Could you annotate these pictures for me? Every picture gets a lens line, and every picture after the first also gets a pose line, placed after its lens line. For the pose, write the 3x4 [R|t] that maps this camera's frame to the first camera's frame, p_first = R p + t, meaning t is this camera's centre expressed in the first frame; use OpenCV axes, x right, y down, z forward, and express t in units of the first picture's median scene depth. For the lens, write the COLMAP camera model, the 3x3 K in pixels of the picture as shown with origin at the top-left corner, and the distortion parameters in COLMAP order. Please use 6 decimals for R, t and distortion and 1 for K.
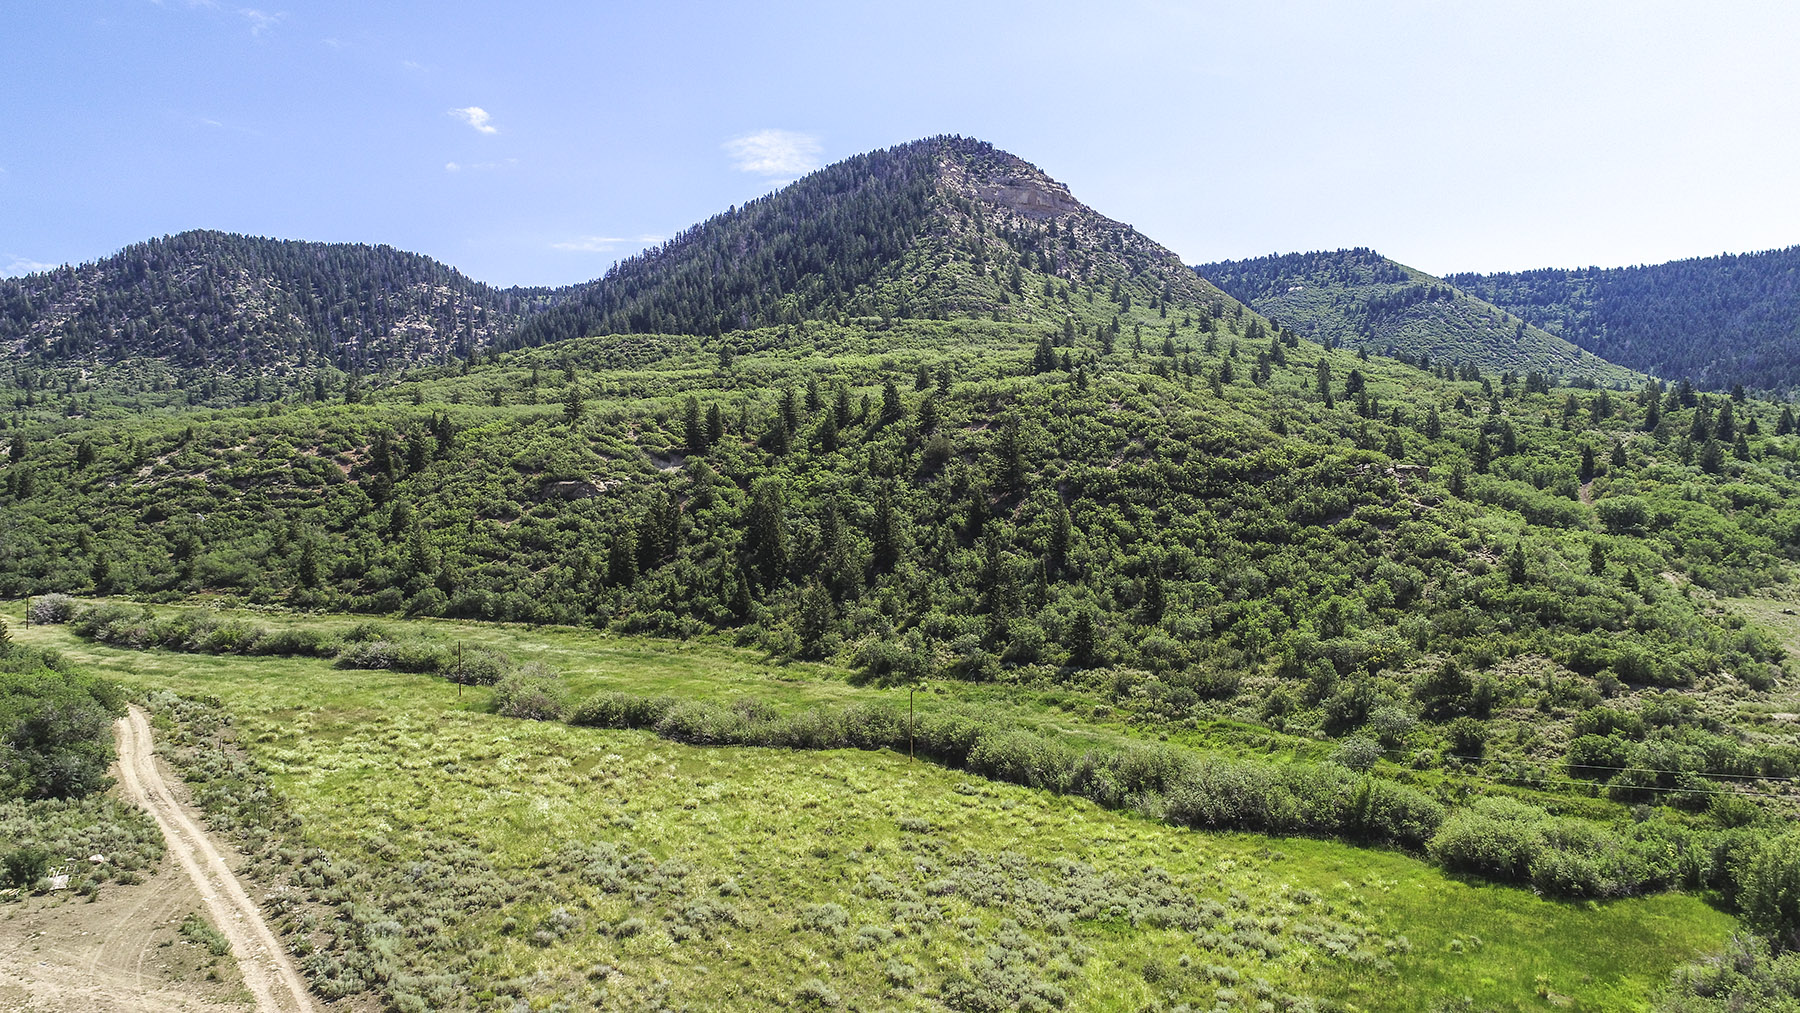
lens RADIAL K [[1197.5, 0, 900.0], [0, 1197.5, 506.5], [0, 0, 1]] dist [0.000324, 0.000792]
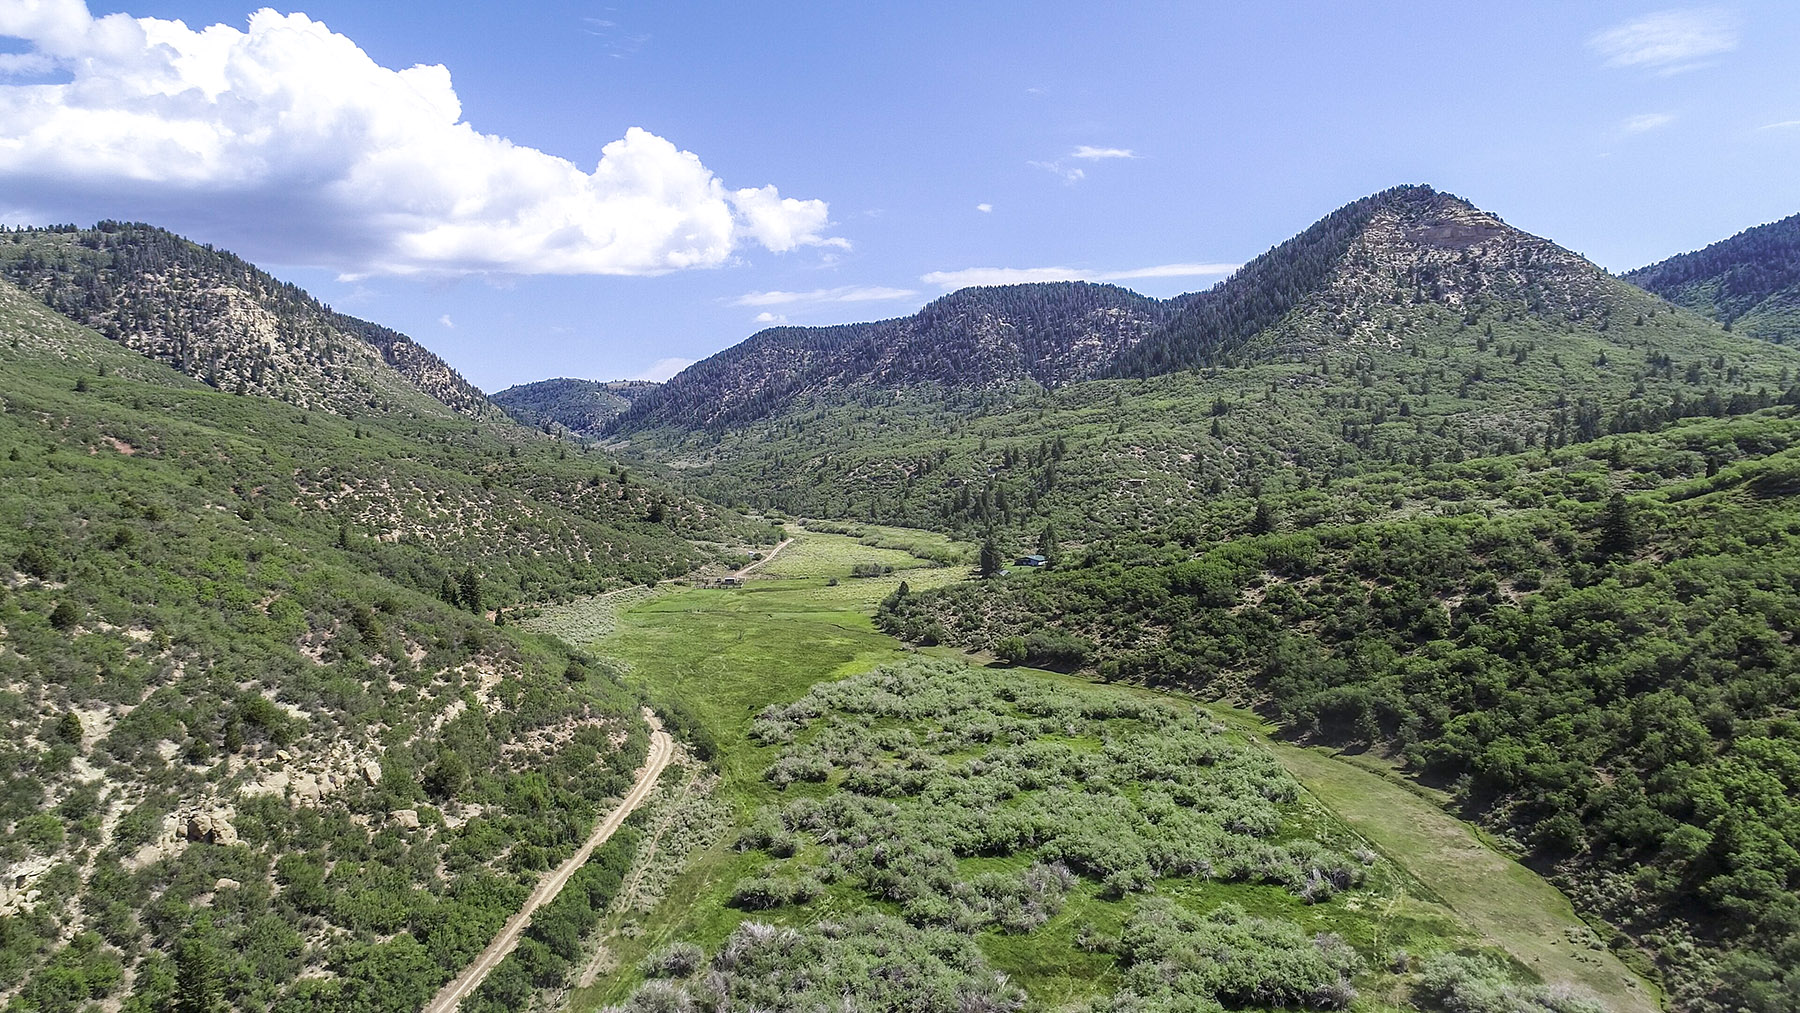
lens RADIAL K [[1197.5, 0, 900.0], [0, 1197.5, 506.5], [0, 0, 1]] dist [0.000324, 0.000792]
pose [[0.795103, 0.005861, -0.606446, 0.314239], [0.021684, 0.999039, 0.038085, -0.015467], [0.606087, -0.043432, 0.794212, -0.311486]]
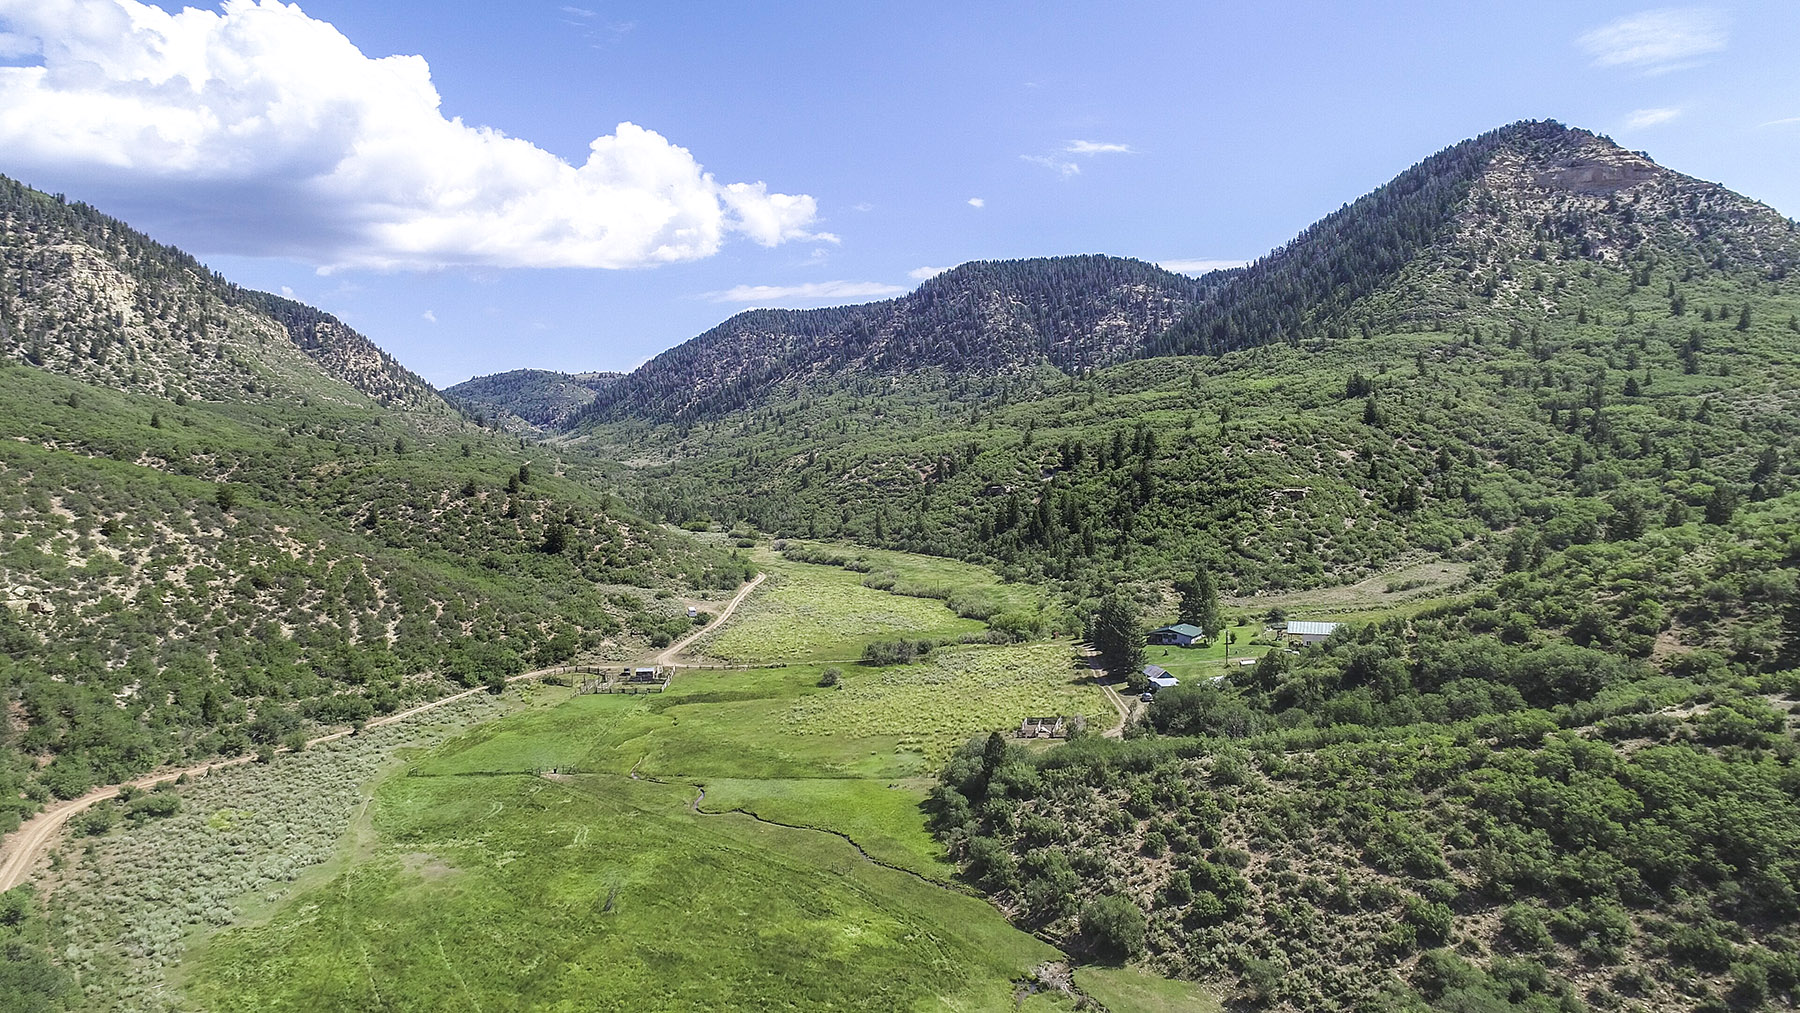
lens RADIAL K [[1197.5, 0, 900.0], [0, 1197.5, 506.5], [0, 0, 1]] dist [0.000324, 0.000792]
pose [[0.803475, 0.007752, -0.595288, 0.175449], [0.020343, 0.998974, 0.040466, -0.016249], [0.594991, -0.044623, 0.802493, -0.153506]]
